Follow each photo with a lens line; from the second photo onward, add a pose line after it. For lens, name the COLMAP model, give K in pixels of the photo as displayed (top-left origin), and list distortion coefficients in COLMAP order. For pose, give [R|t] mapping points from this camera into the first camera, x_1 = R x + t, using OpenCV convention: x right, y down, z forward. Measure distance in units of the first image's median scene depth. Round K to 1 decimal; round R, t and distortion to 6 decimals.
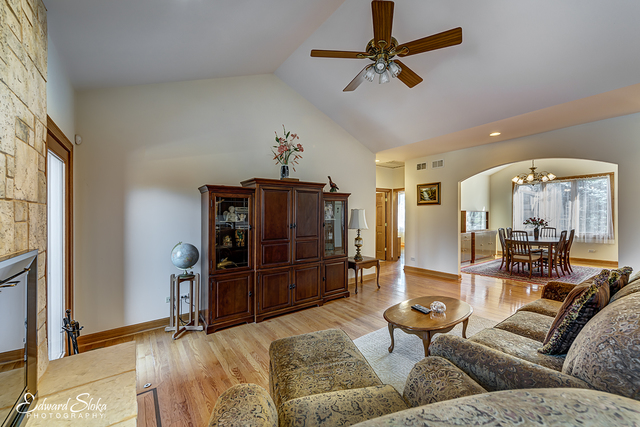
lens RADIAL K [[274.7, 0, 319.1], [0, 274.7, 217.9], [0, 0, 1]] dist [-0.000761, -0.000100]
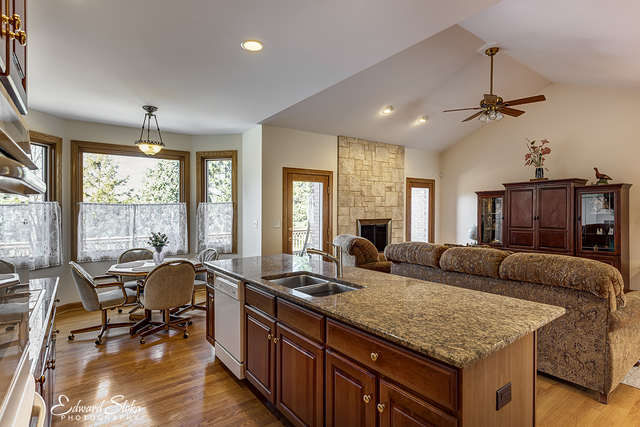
lens RADIAL K [[338.5, 0, 316.3], [0, 338.5, 216.3], [0, 0, 1]] dist [0.000435, -0.002387]
pose [[-0.054381, 0.021397, -0.998291, 1.388971], [-0.000339, 0.999770, 0.021448, -0.009103], [0.998520, 0.001505, -0.054361, 0.105486]]
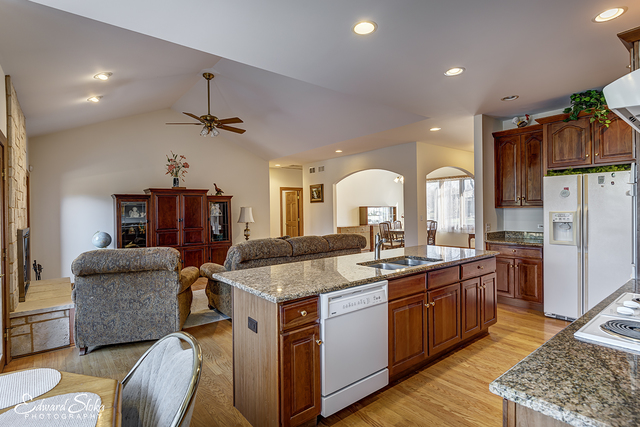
lens RADIAL K [[338.5, 0, 316.1], [0, 338.5, 217.8], [0, 0, 1]] dist [0.000435, -0.002387]
pose [[0.999938, -0.011028, 0.001279, 0.585951], [0.011010, 0.999856, 0.012878, 0.001573], [-0.001421, -0.012863, 0.999916, -0.741056]]
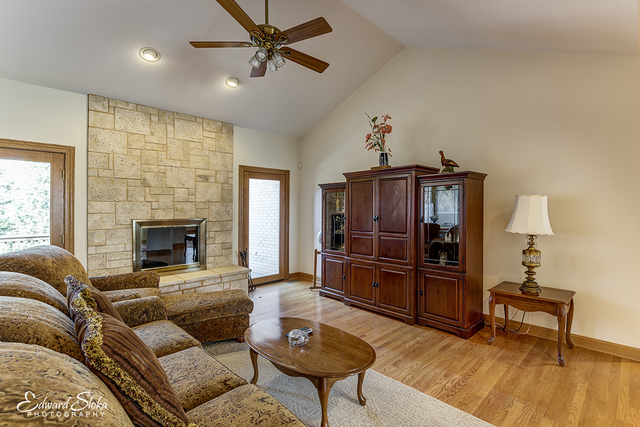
lens RADIAL K [[313.7, 0, 319.2], [0, 313.7, 209.6], [0, 0, 1]] dist [0.010406, -0.000877]
pose [[0.079876, 0.008303, -0.996770, 0.886215], [-0.007475, 0.999942, 0.007730, -0.006394], [0.996777, 0.006834, 0.079934, 0.698341]]
